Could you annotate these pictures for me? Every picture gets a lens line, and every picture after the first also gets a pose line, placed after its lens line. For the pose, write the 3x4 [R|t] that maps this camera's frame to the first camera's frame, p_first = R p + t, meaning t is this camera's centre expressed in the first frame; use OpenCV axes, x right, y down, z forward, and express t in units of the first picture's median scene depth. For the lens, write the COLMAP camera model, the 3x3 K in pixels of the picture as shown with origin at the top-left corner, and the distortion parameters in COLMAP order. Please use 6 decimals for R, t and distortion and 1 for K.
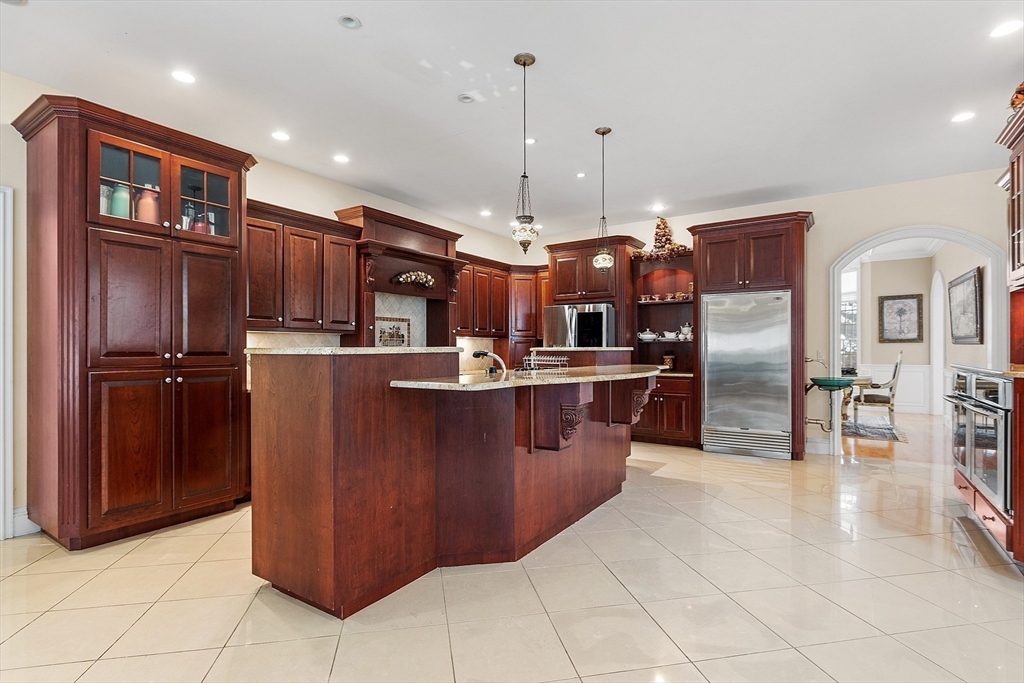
lens RADIAL K [[505.1, 0, 513.3], [0, 505.1, 346.2], [0, 0, 1]] dist [0.000928, 0.000363]
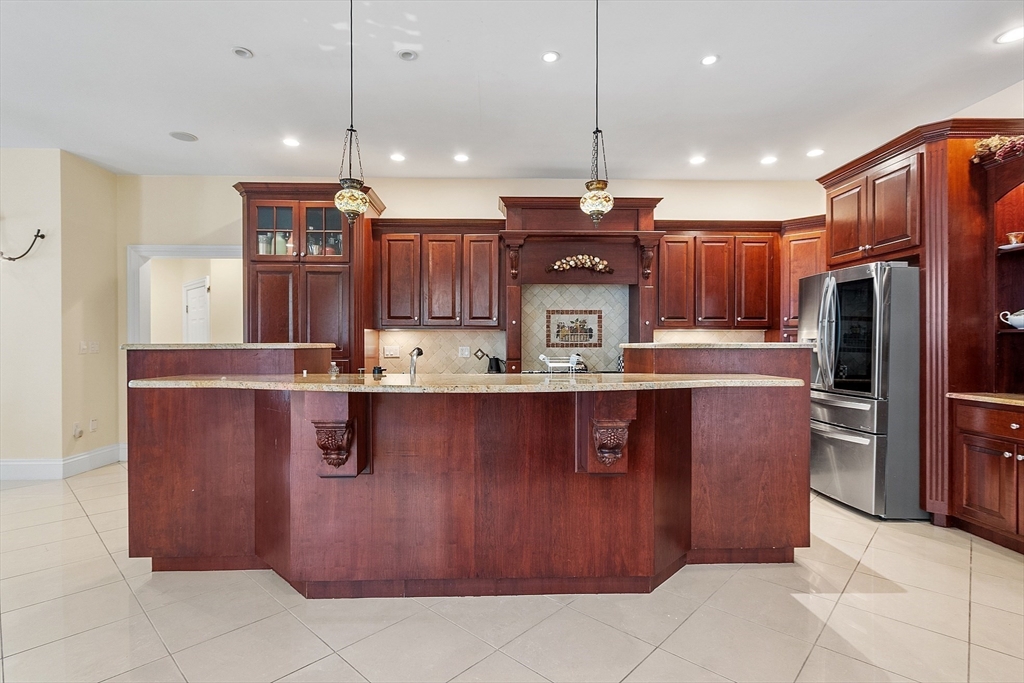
lens RADIAL K [[505.1, 0, 509.7], [0, 505.1, 343.2], [0, 0, 1]] dist [0.000928, 0.000363]
pose [[0.566058, -0.000420, -0.824365, 0.444159], [0.002761, 0.999995, 0.001387, 0.000959], [0.824361, -0.003061, 0.566056, 0.403806]]
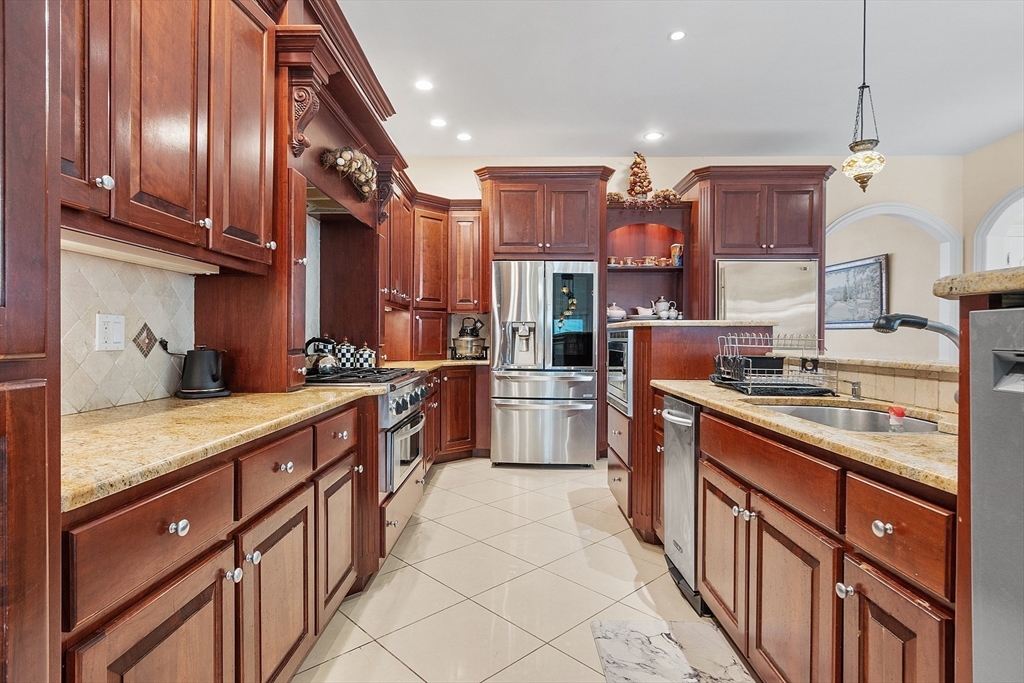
lens RADIAL K [[517.2, 0, 501.8], [0, 517.2, 340.6], [0, 0, 1]] dist [-0.028190, -0.000812]
pose [[0.855034, -0.000239, 0.518571, -0.317662], [-0.008025, 0.999874, 0.013694, 0.014793], [-0.518509, -0.015870, 0.854925, 0.519376]]
